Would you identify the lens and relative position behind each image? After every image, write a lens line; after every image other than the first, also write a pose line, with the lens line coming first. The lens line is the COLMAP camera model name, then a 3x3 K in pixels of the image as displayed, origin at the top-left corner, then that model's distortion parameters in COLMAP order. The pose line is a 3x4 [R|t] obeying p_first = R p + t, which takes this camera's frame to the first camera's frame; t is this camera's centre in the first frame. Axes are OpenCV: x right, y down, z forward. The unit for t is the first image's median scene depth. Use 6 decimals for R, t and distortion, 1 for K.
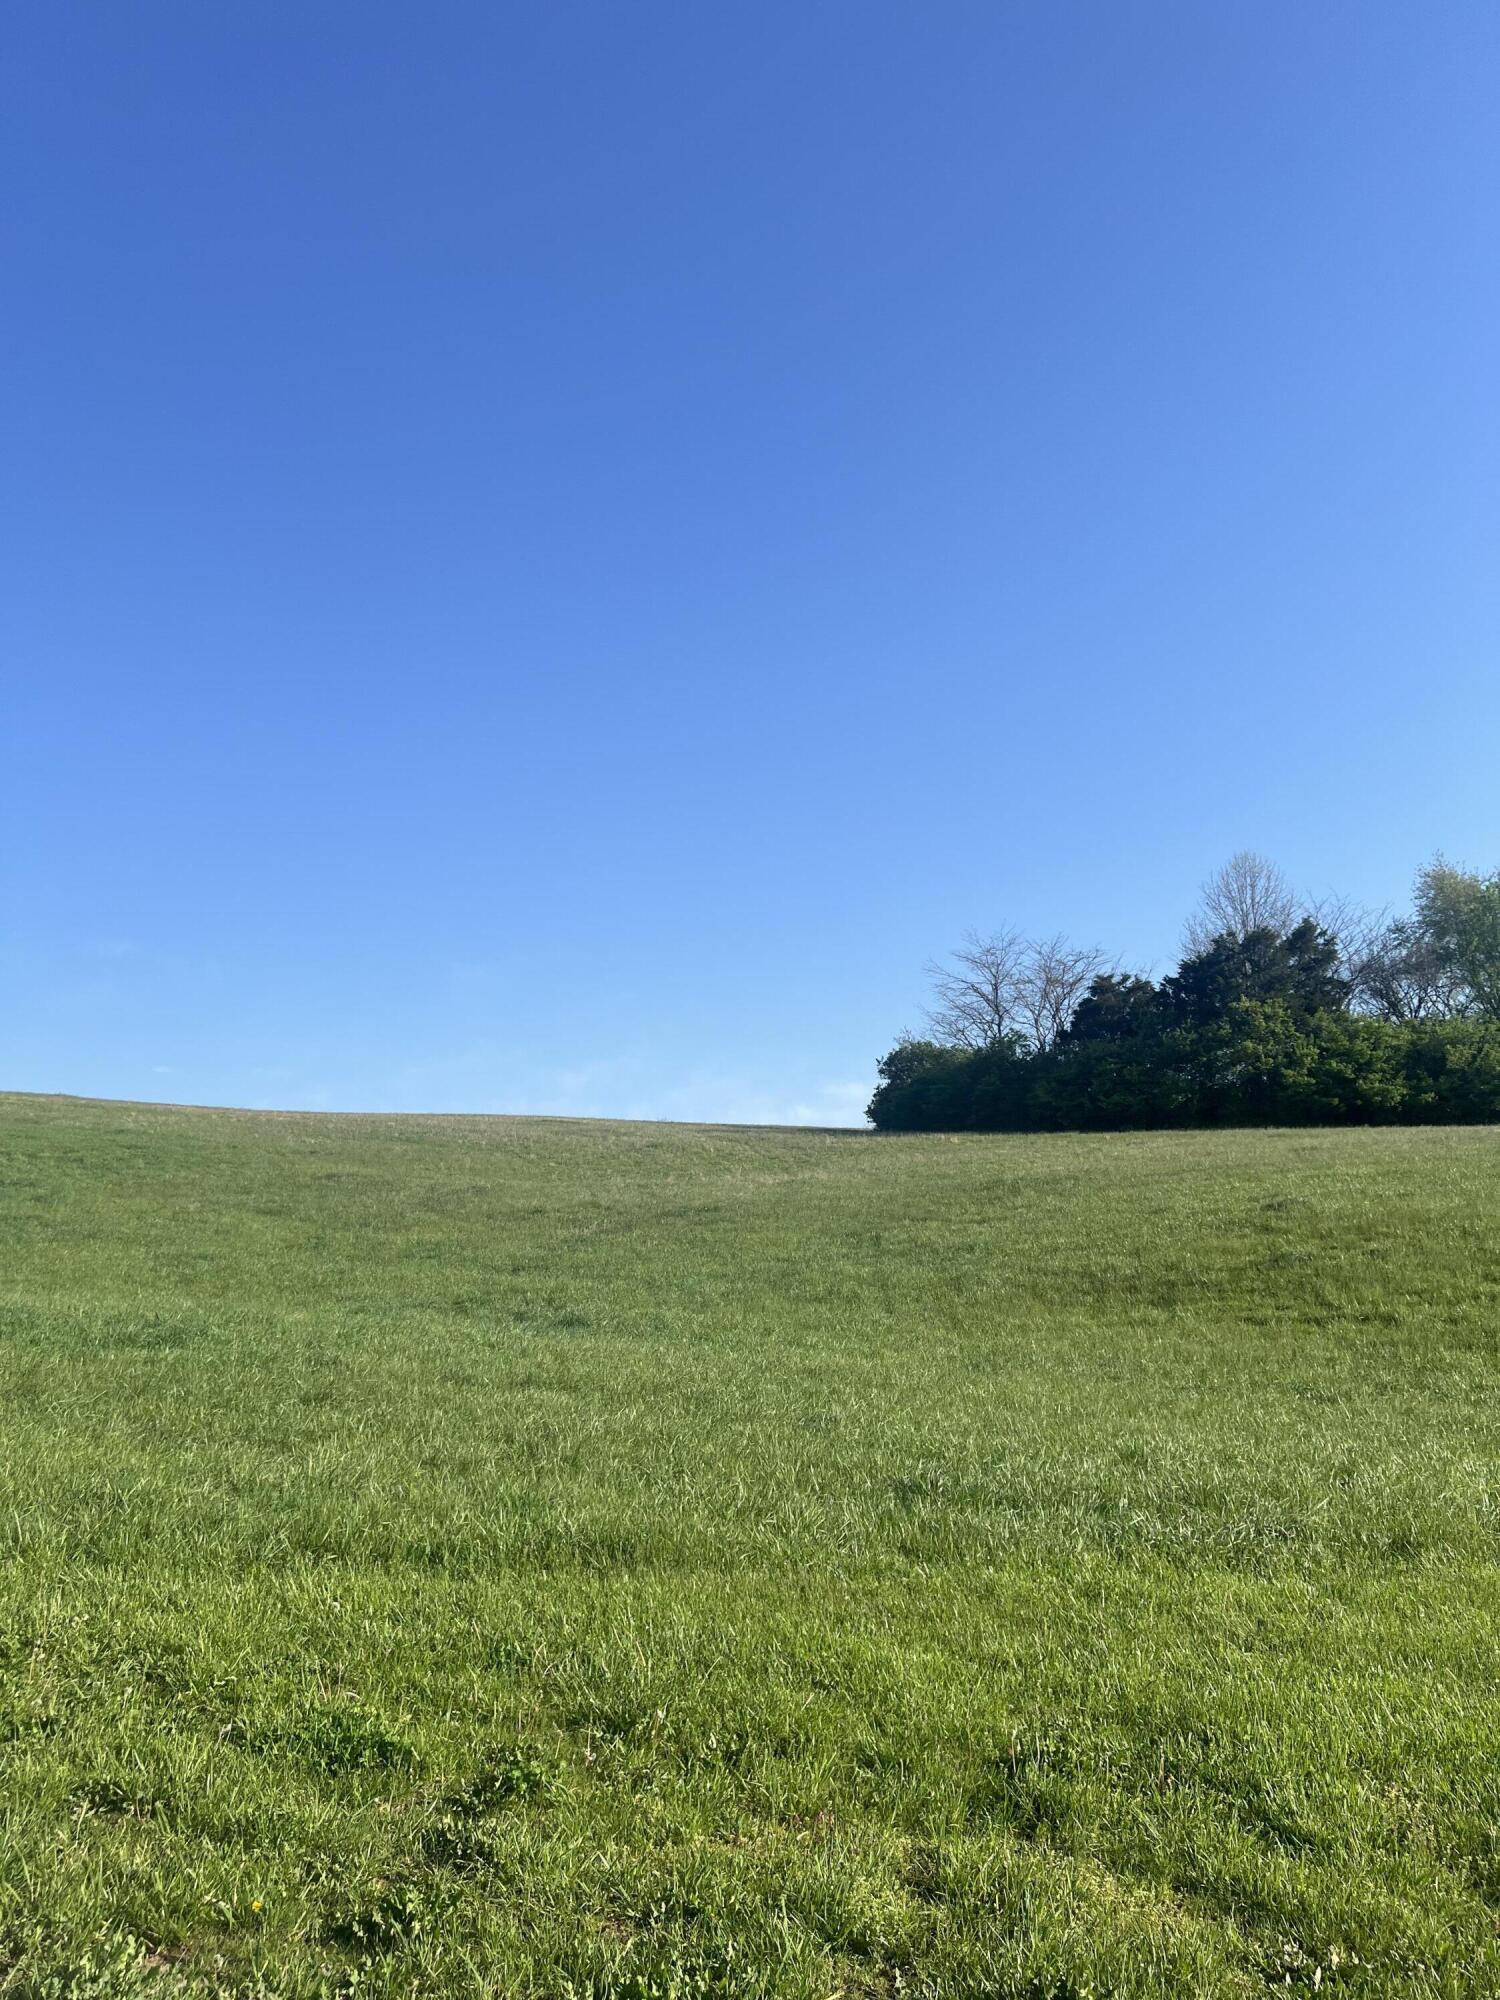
lens RADIAL K [[1502.6, 0, 755.9], [0, 1502.6, 989.7], [0, 0, 1]] dist [0.187910, -0.454614]
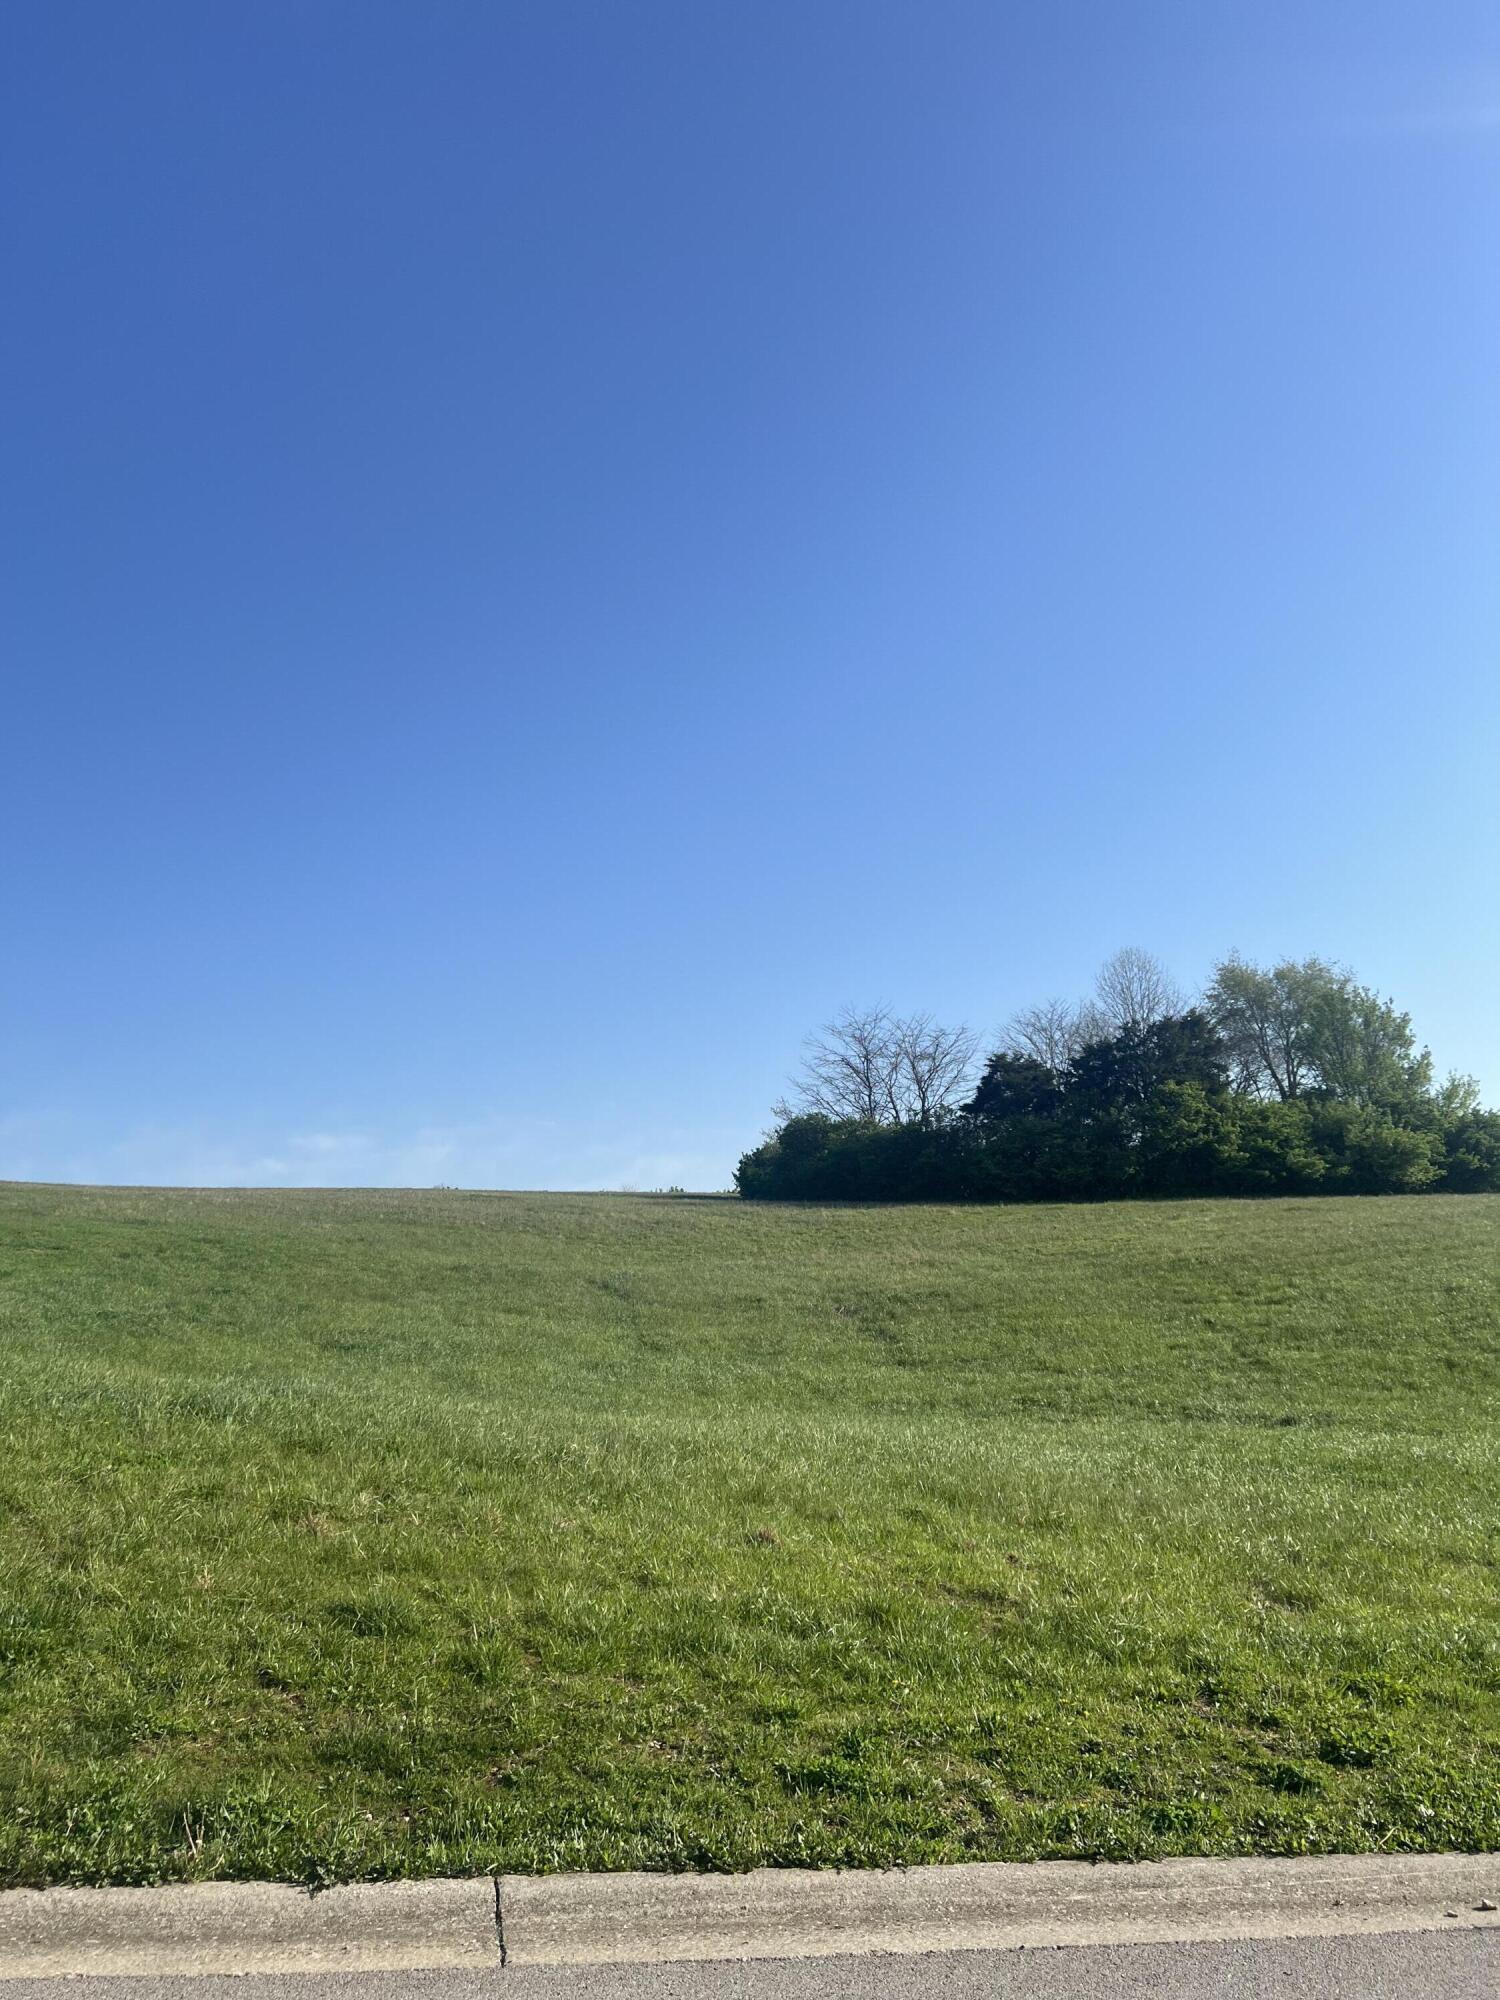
lens RADIAL K [[1509.5, 0, 770.2], [0, 1509.5, 990.9], [0, 0, 1]] dist [0.056903, -0.053125]
pose [[0.951487, 0.027562, 0.306451, -0.282984], [-0.017961, 0.999257, -0.034105, -0.015841], [-0.307164, 0.026946, 0.951275, 0.018578]]
